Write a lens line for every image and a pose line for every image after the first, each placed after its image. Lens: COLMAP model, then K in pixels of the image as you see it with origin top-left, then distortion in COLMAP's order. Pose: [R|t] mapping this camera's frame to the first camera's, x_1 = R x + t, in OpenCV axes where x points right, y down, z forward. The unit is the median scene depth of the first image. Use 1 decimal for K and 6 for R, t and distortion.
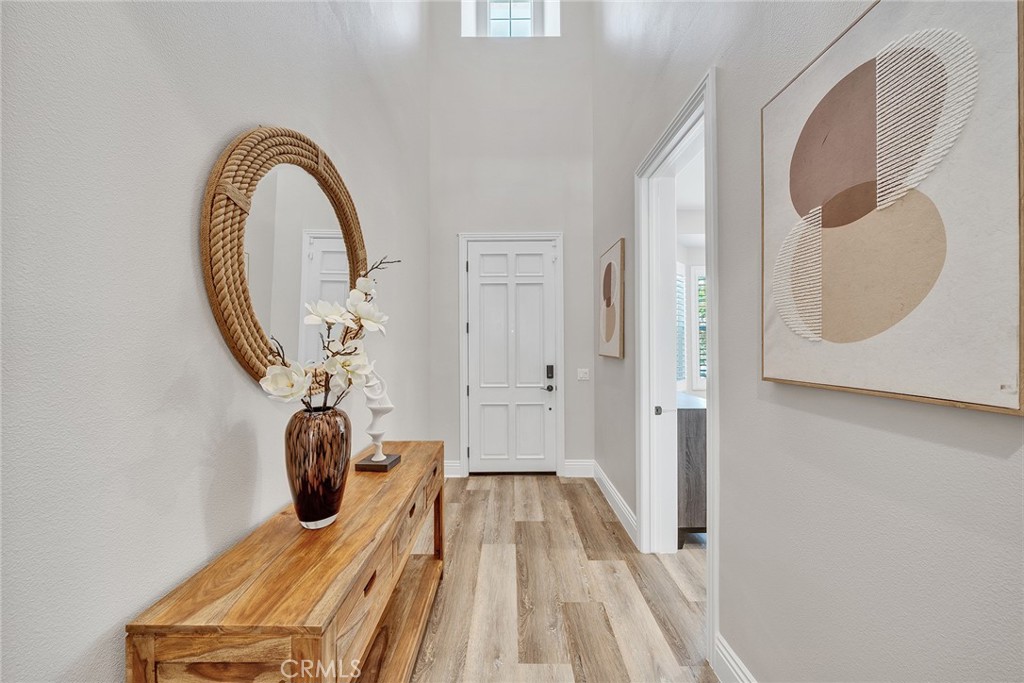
lens RADIAL K [[348.9, 0, 510.6], [0, 348.9, 343.7], [0, 0, 1]] dist [-0.004741, 0.000371]
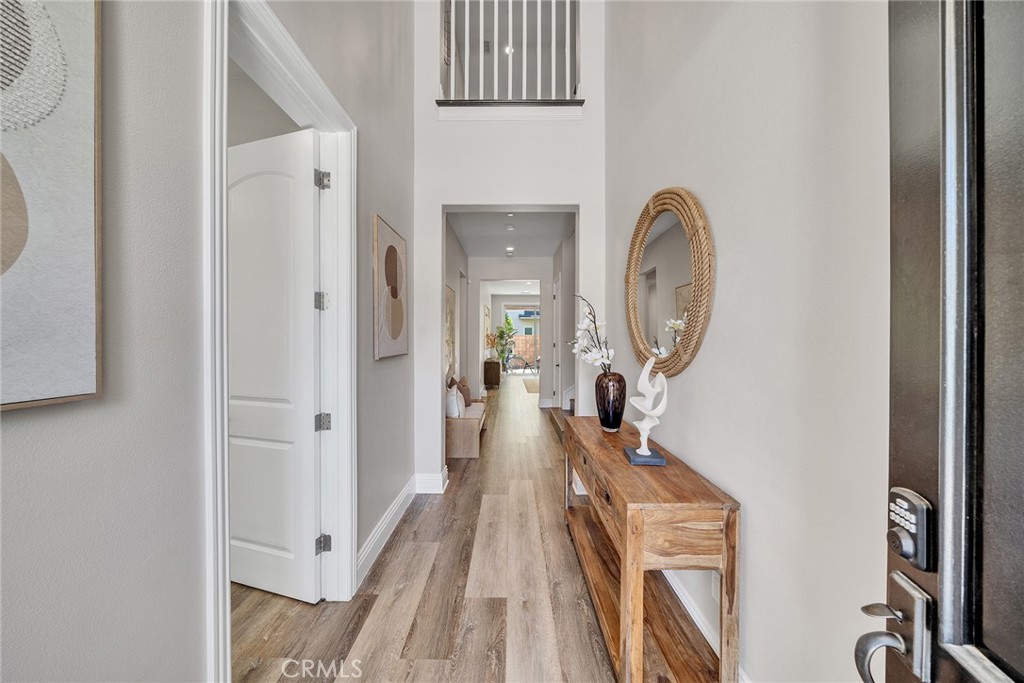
lens RADIAL K [[364.6, 0, 512.7], [0, 364.6, 341.6], [0, 0, 1]] dist [-0.002100, -0.000658]
pose [[-0.999977, -0.004691, -0.004976, 0.011668], [-0.004685, 0.999988, -0.001303, 0.010254], [0.004982, -0.001279, -0.999987, 2.005641]]
